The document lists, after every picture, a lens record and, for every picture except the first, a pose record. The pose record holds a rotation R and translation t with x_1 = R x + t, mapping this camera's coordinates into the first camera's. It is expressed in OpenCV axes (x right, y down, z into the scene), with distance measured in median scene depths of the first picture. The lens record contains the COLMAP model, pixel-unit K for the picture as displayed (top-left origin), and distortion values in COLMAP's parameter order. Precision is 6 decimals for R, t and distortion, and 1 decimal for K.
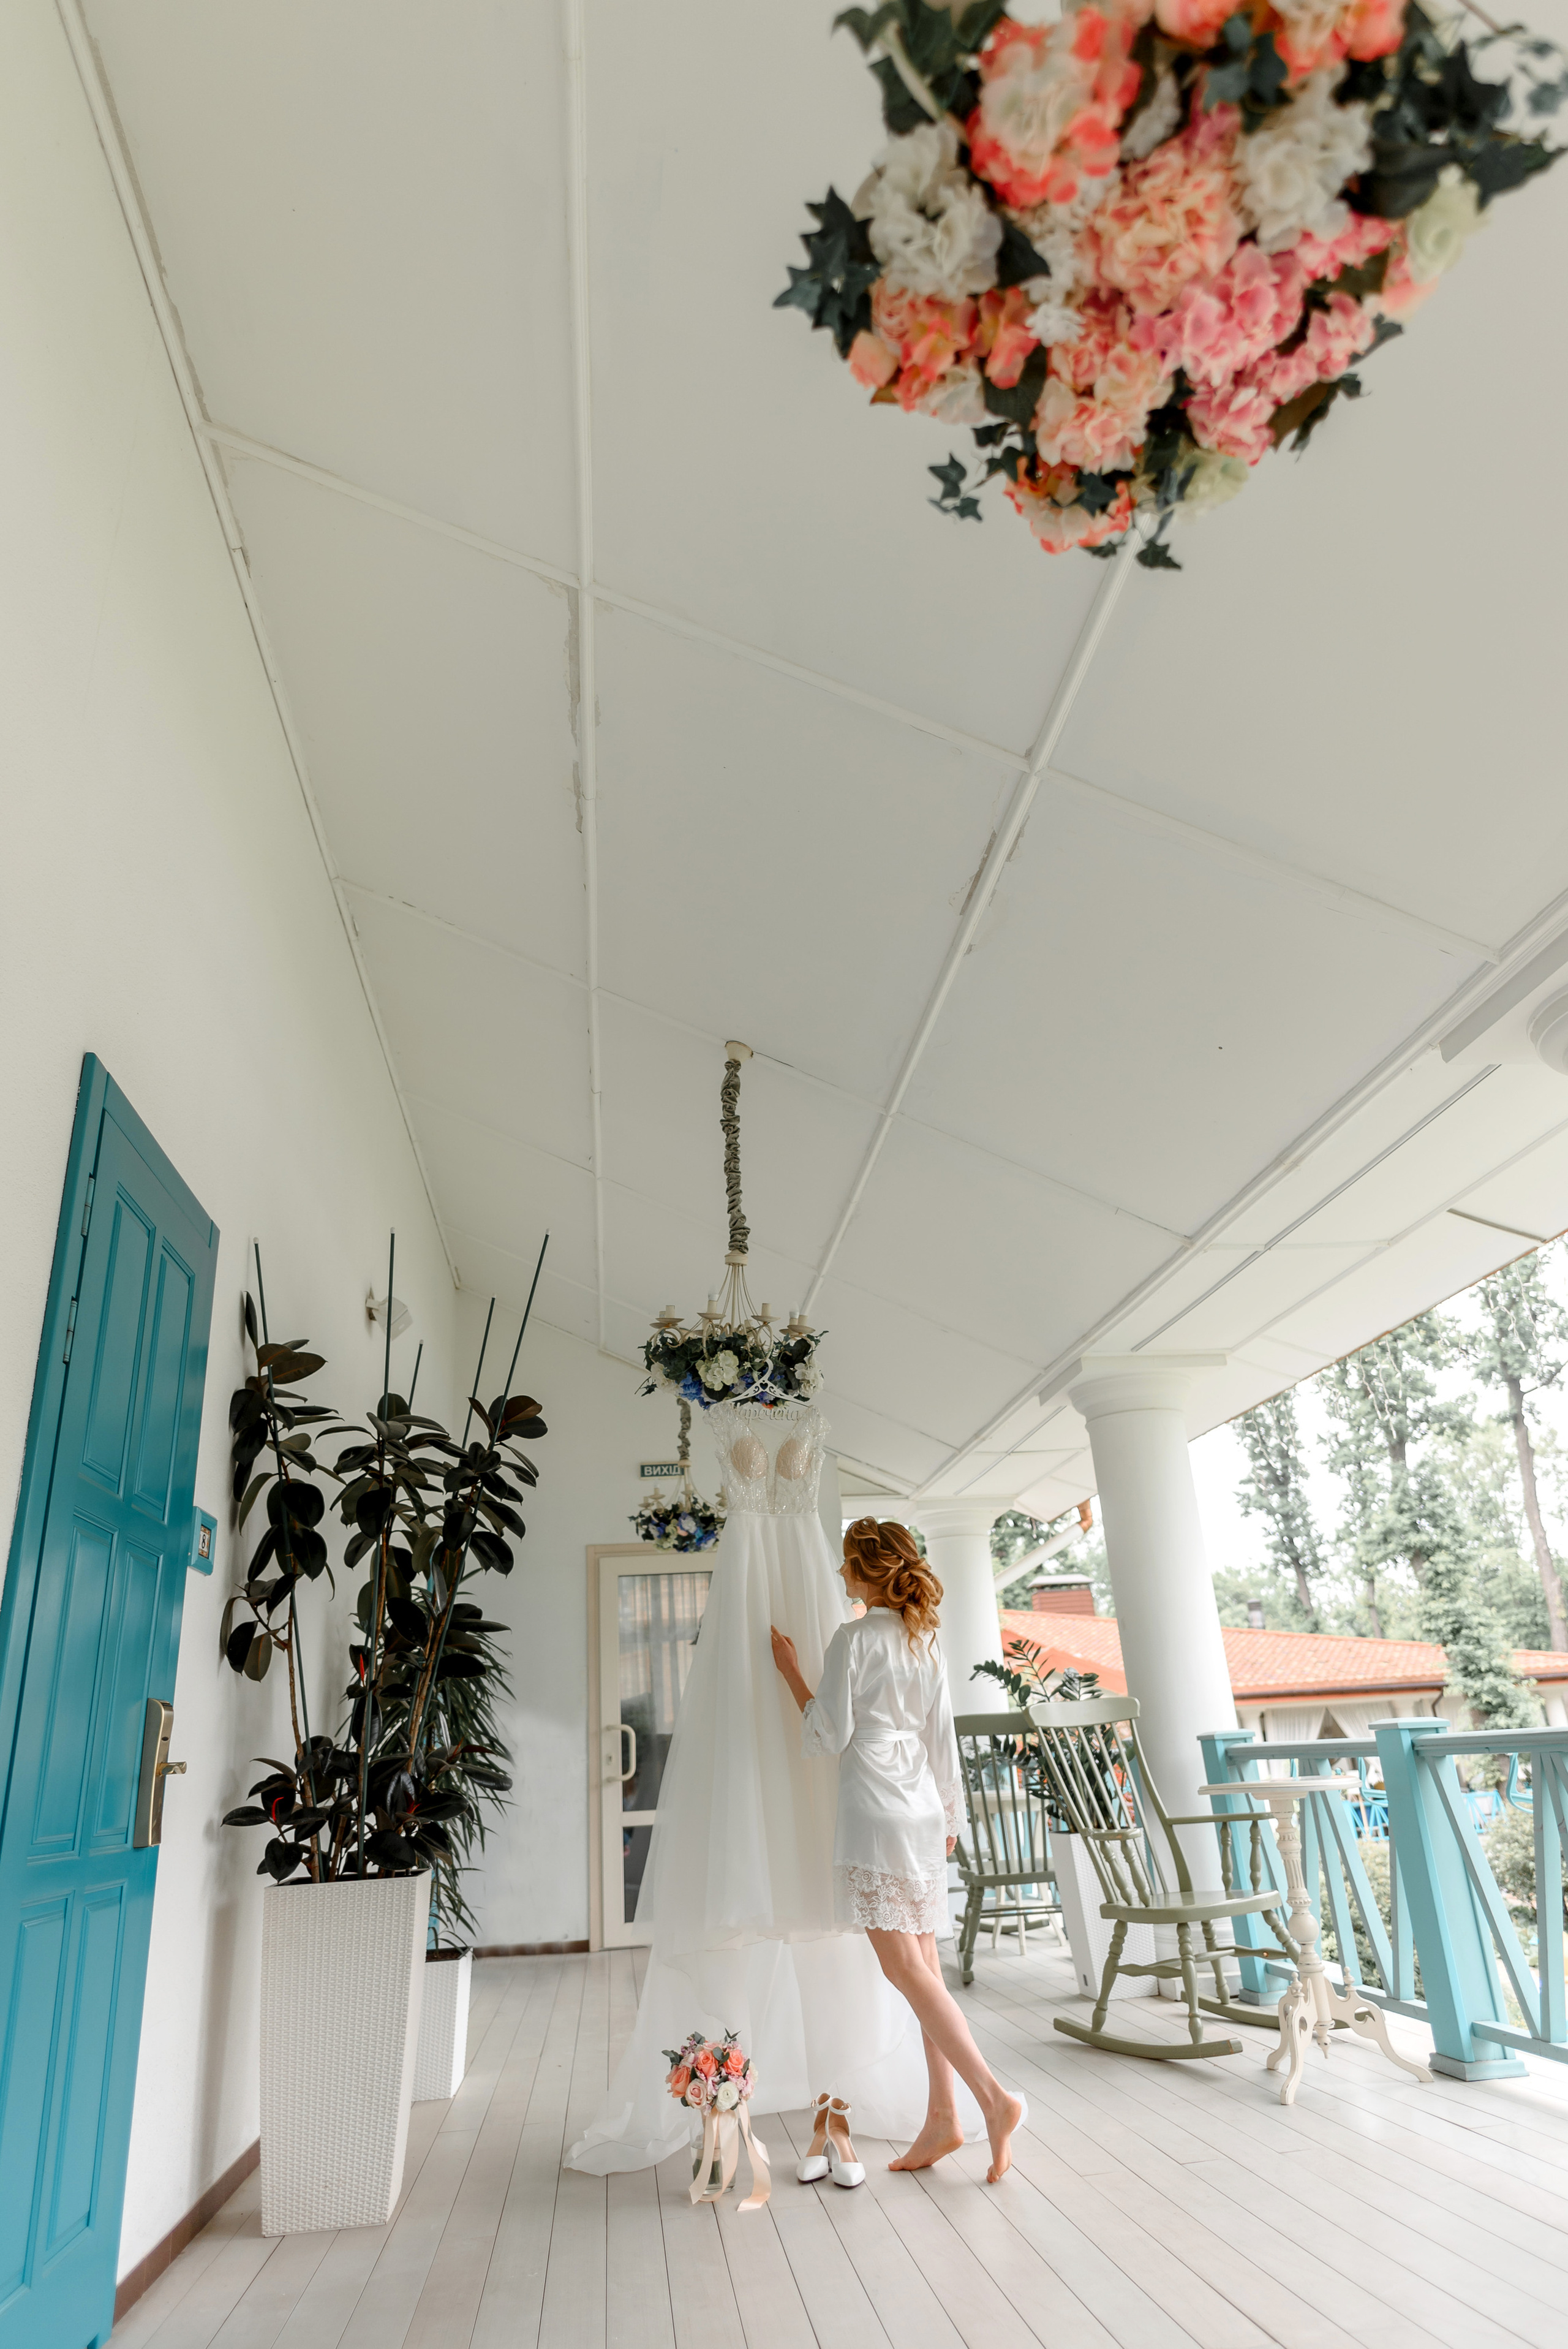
lens RADIAL K [[1397.1, 0, 784.0], [0, 1397.1, 1174.5], [0, 0, 1]] dist [-0.002094, -0.001292]
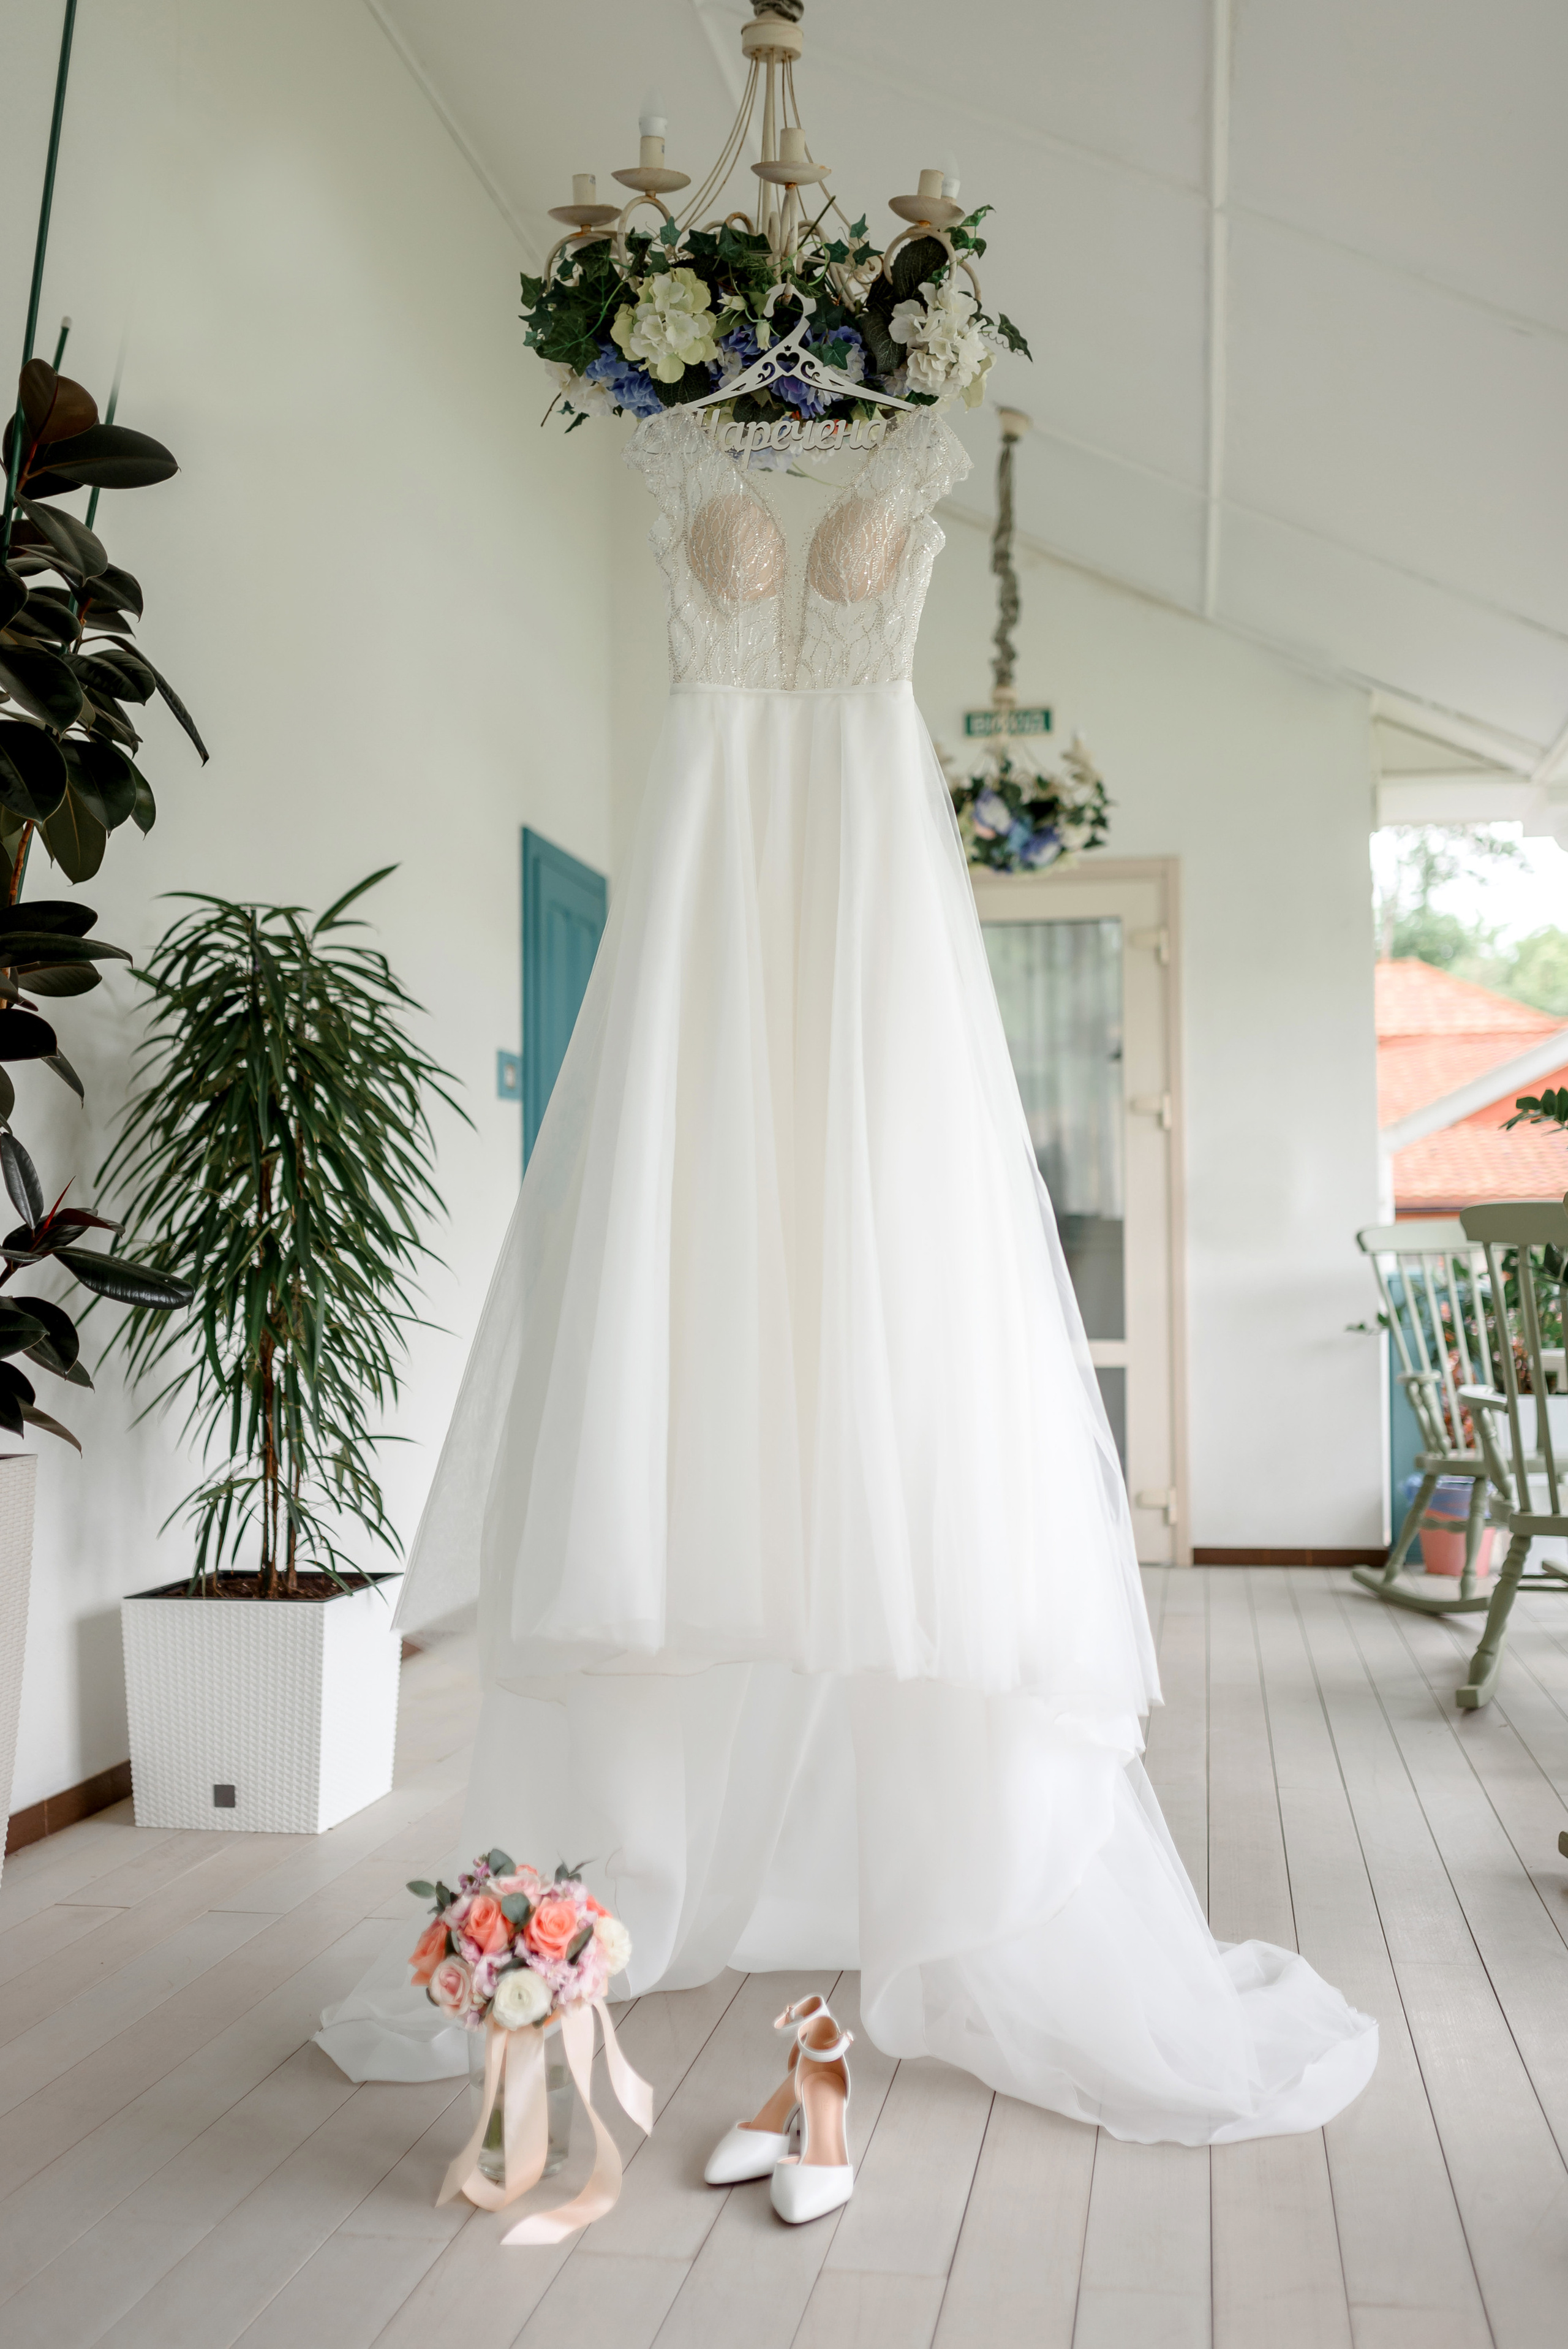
lens RADIAL K [[2368.0, 0, 784.0], [0, 2368.0, 1174.5], [0, 0, 1]] dist [-0.051955, 0.002281]
pose [[0.957049, 0.036241, -0.287654, 0.176052], [0.068358, 0.935979, 0.345357, 0.137469], [0.281754, -0.350186, 0.893300, 0.354126]]
